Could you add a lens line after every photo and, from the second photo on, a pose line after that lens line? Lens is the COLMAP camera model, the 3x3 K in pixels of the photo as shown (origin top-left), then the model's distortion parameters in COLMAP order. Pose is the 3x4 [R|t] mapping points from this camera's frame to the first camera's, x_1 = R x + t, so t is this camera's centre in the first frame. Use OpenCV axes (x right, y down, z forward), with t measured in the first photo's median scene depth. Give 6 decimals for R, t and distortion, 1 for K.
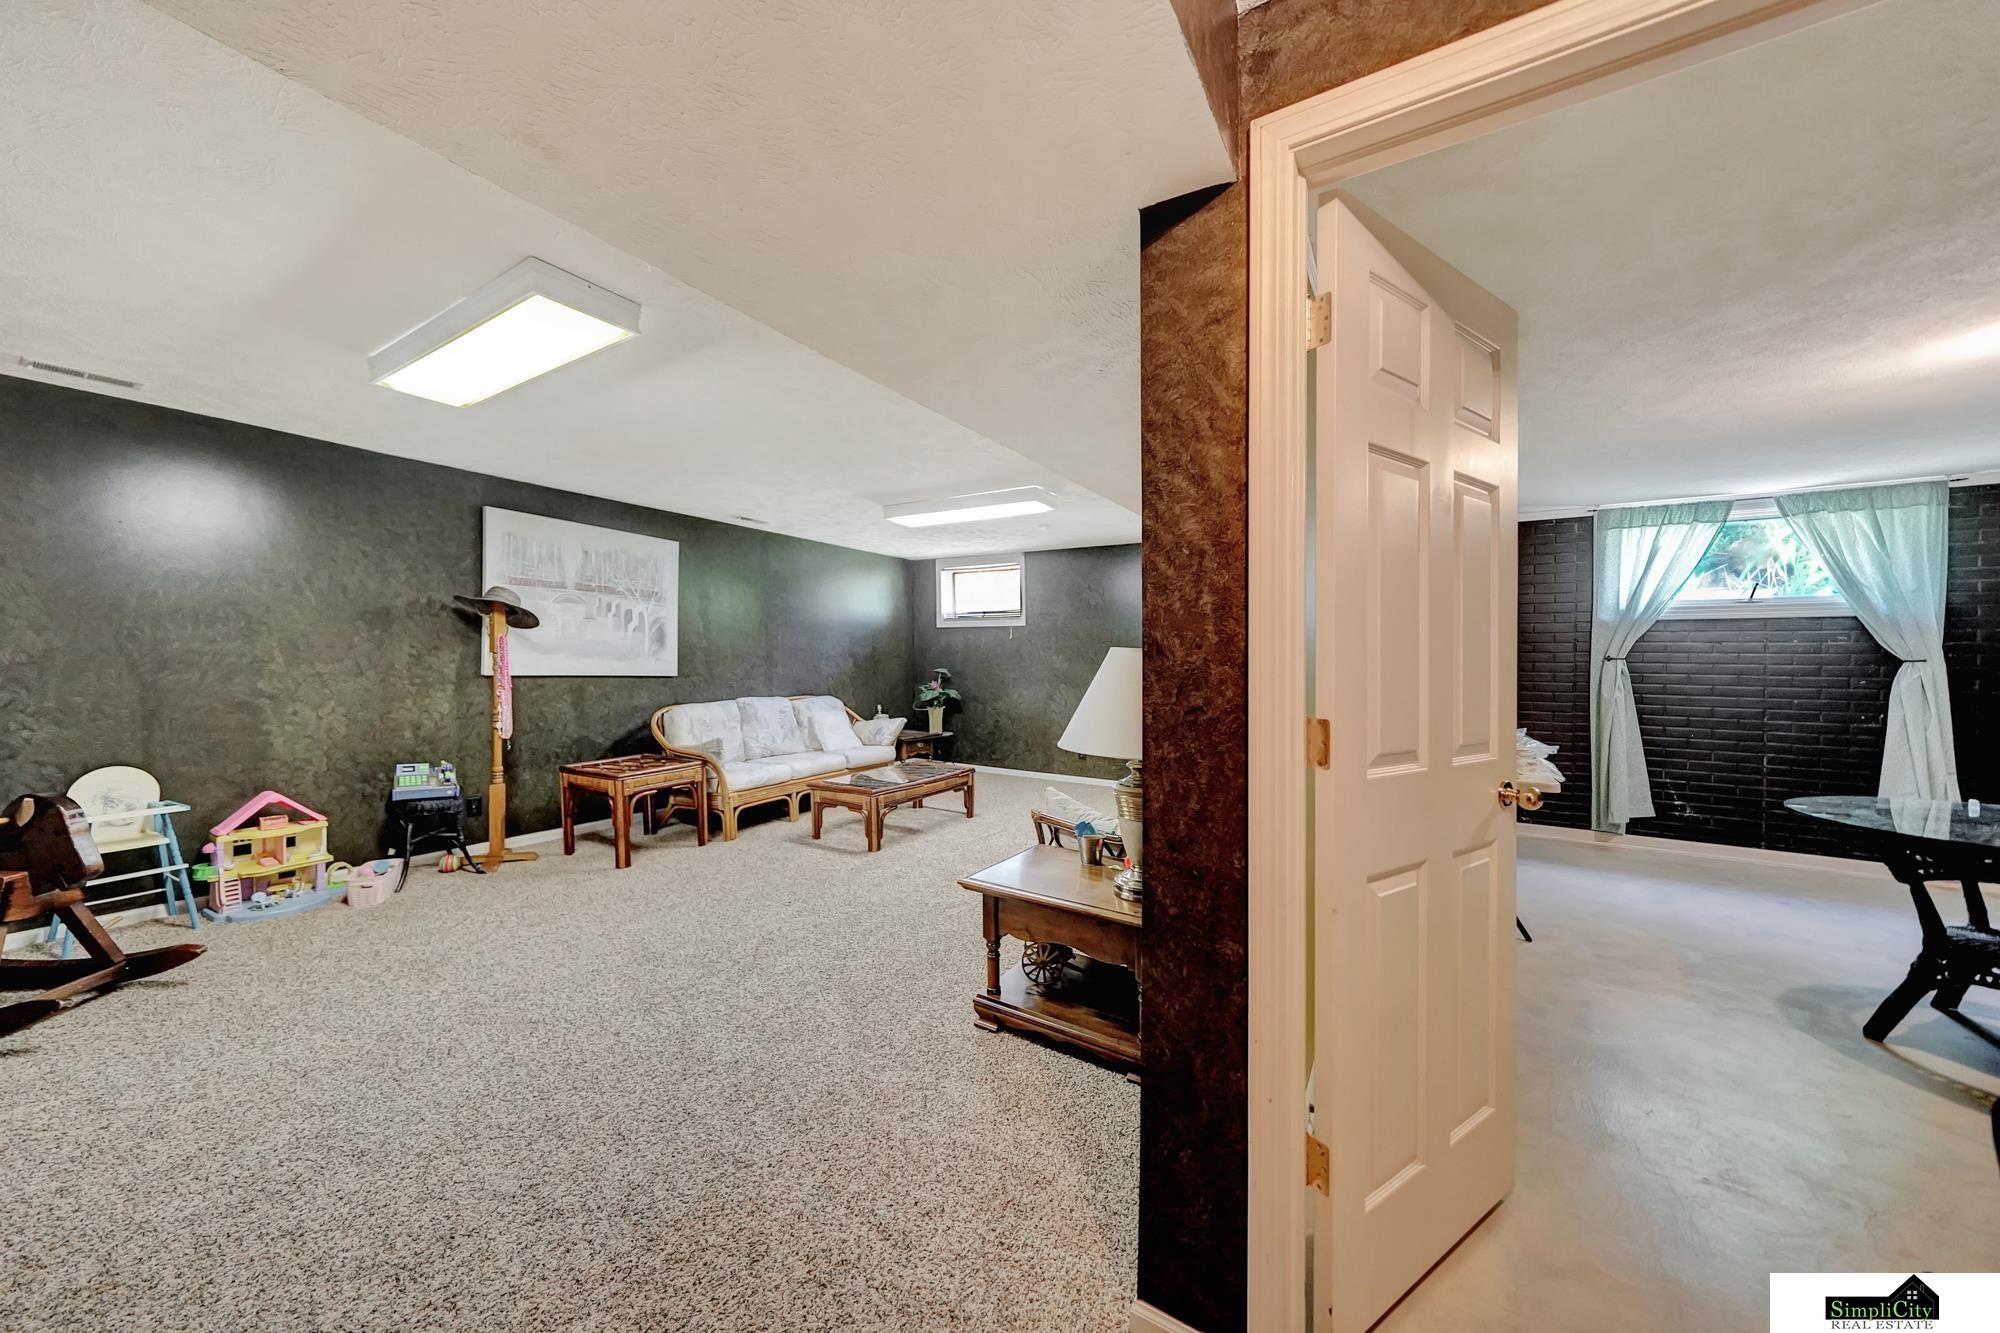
lens RADIAL K [[691.6, 0, 995.3], [0, 691.6, 660.2], [0, 0, 1]] dist [-0.001588, -0.000167]
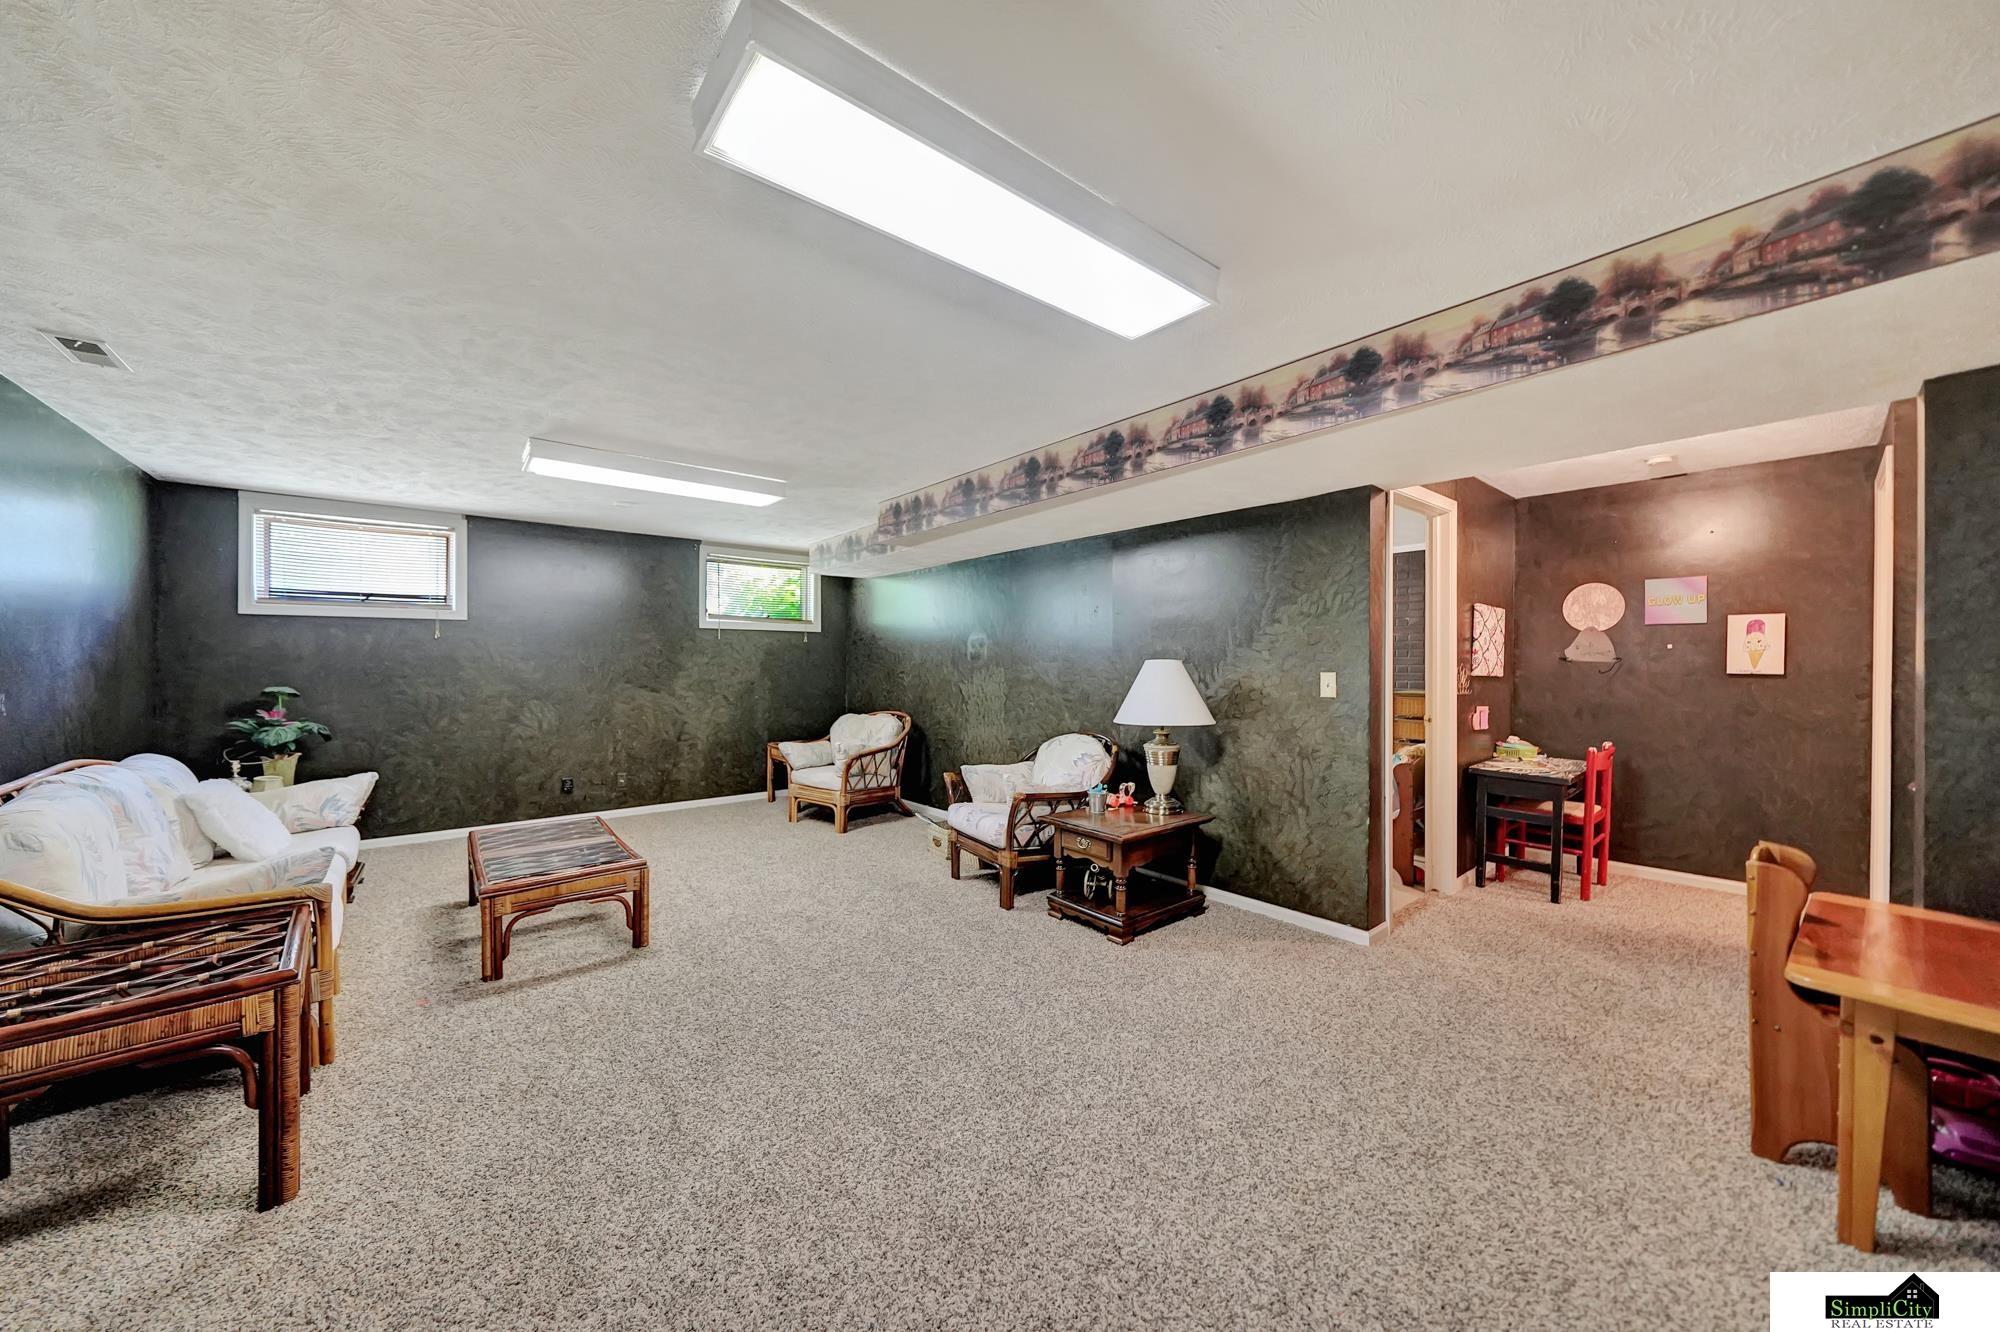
lens RADIAL K [[691.6, 0, 1004.9], [0, 691.6, 655.4], [0, 0, 1]] dist [-0.001588, -0.000167]
pose [[0.310079, -0.004734, 0.950699, -0.695565], [0.007702, 0.999967, 0.002467, -0.017997], [-0.950680, 0.006557, 0.310105, 0.407357]]
